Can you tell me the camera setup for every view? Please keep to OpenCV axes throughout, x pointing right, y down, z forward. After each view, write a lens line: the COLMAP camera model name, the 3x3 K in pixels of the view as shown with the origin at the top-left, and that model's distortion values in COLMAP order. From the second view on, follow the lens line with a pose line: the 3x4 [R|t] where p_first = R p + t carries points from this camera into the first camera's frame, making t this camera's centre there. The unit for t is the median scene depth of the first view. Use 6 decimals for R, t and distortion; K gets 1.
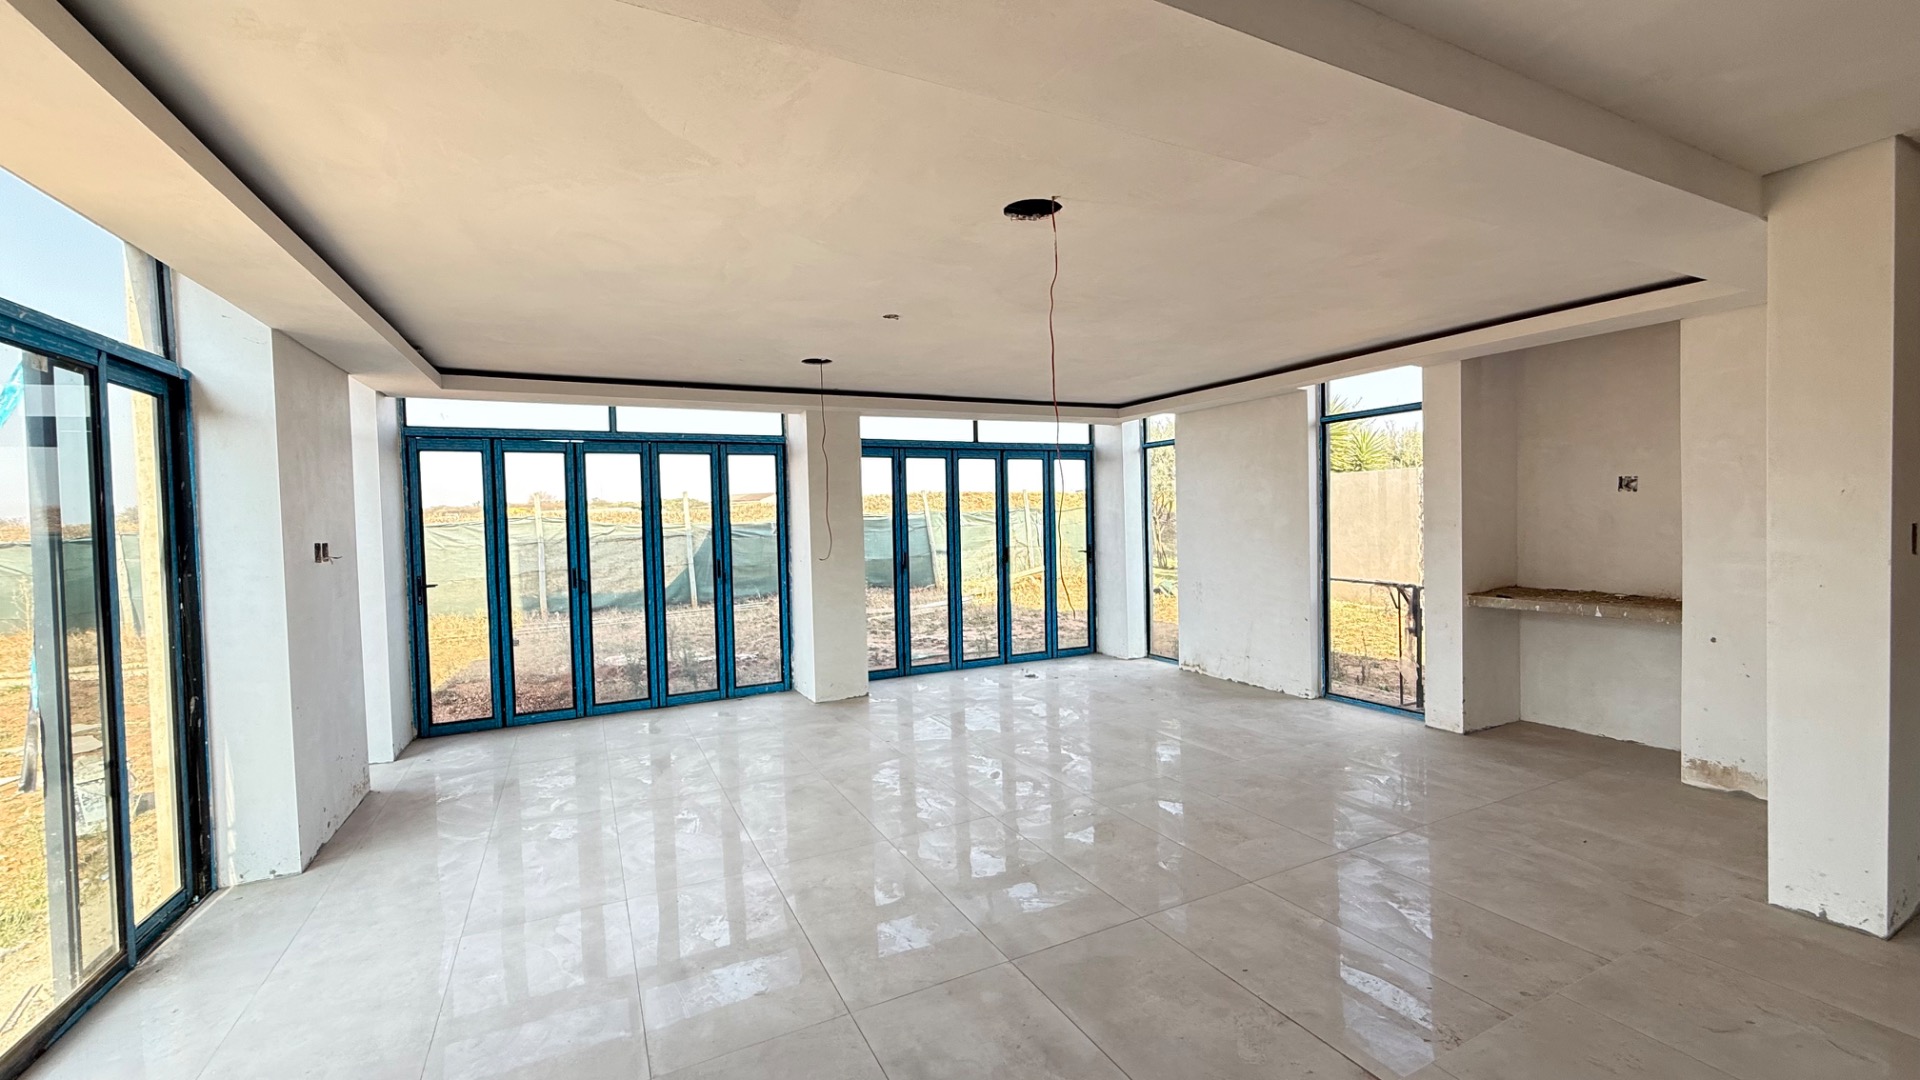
lens RADIAL K [[763.7, 0, 954.8], [0, 763.7, 539.6], [0, 0, 1]] dist [0.000047, 0.000383]
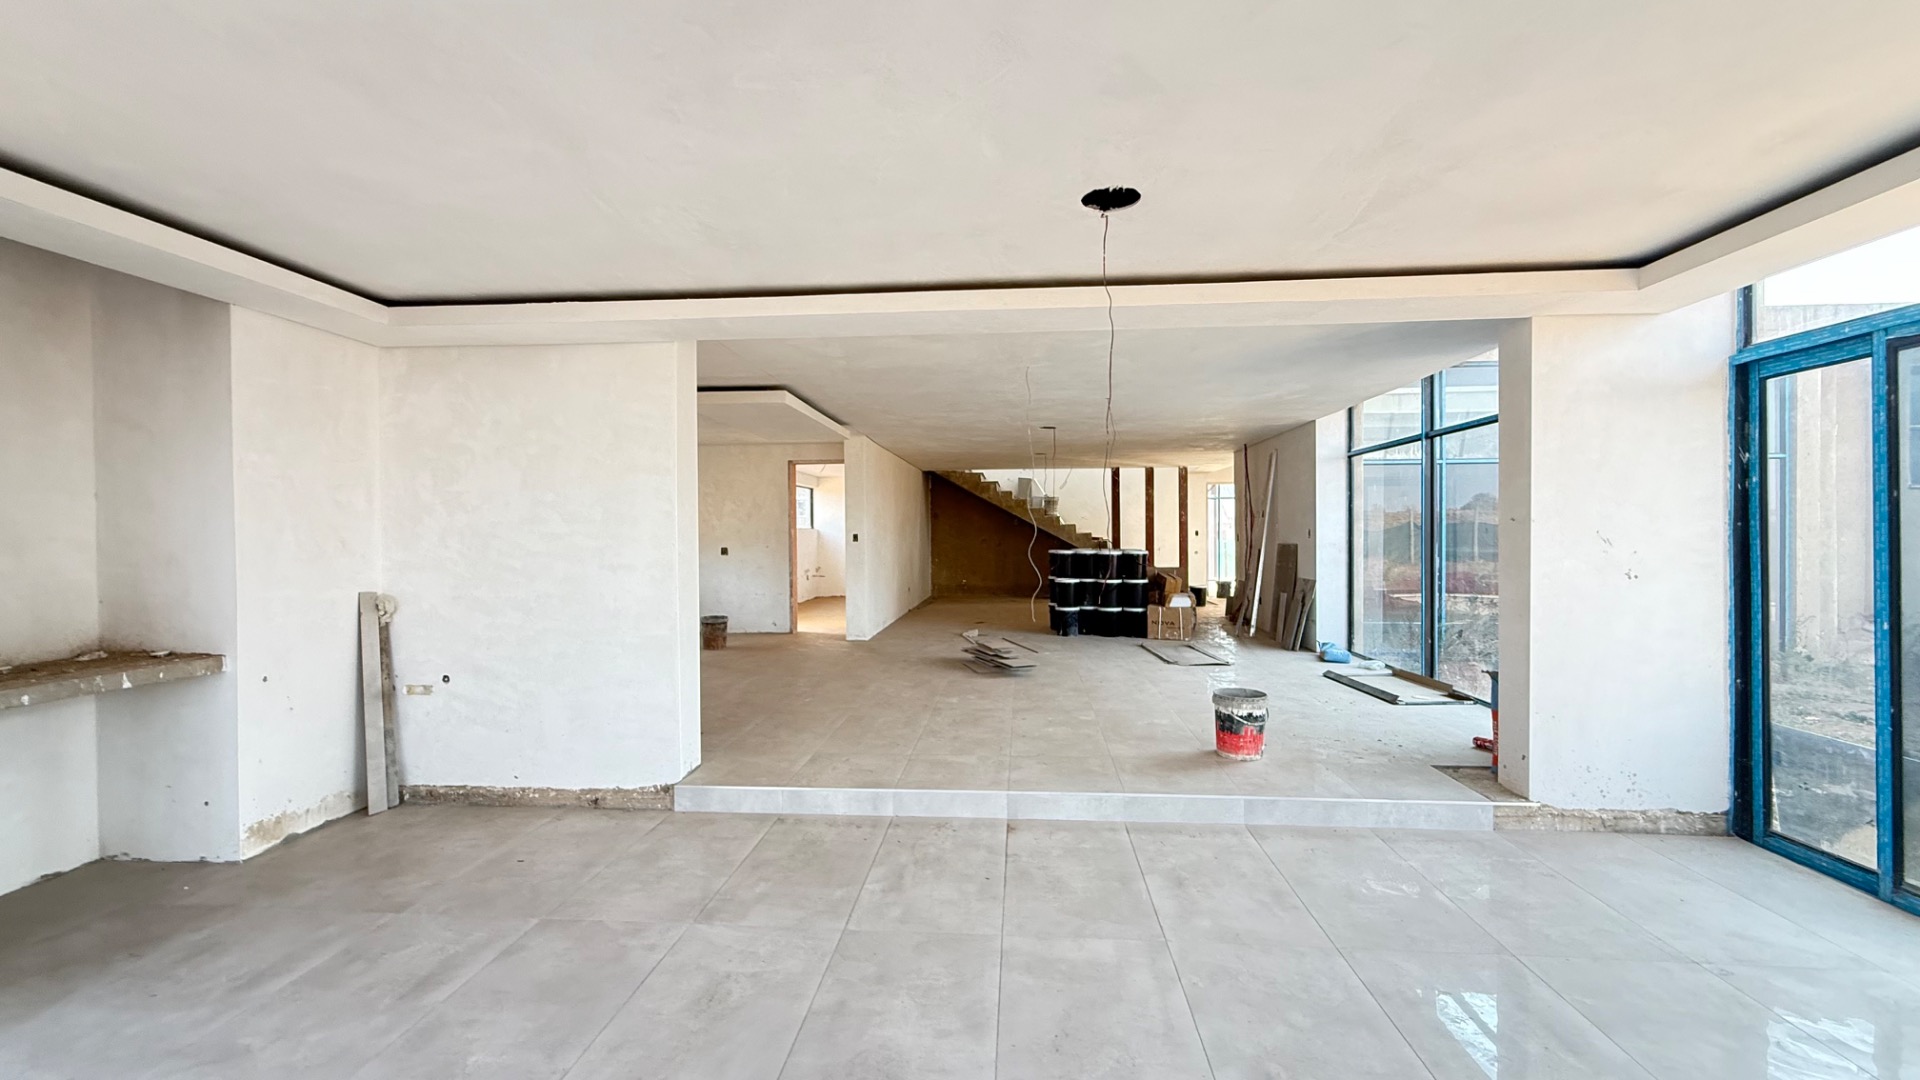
lens RADIAL K [[763.7, 0, 954.8], [0, 763.7, 539.6], [0, 0, 1]] dist [0.000047, 0.000383]
pose [[-0.851272, 0.036701, 0.523440, -0.157613], [0.054930, 0.998303, 0.019335, -0.003022], [-0.521842, 0.045212, -0.851843, 1.329806]]
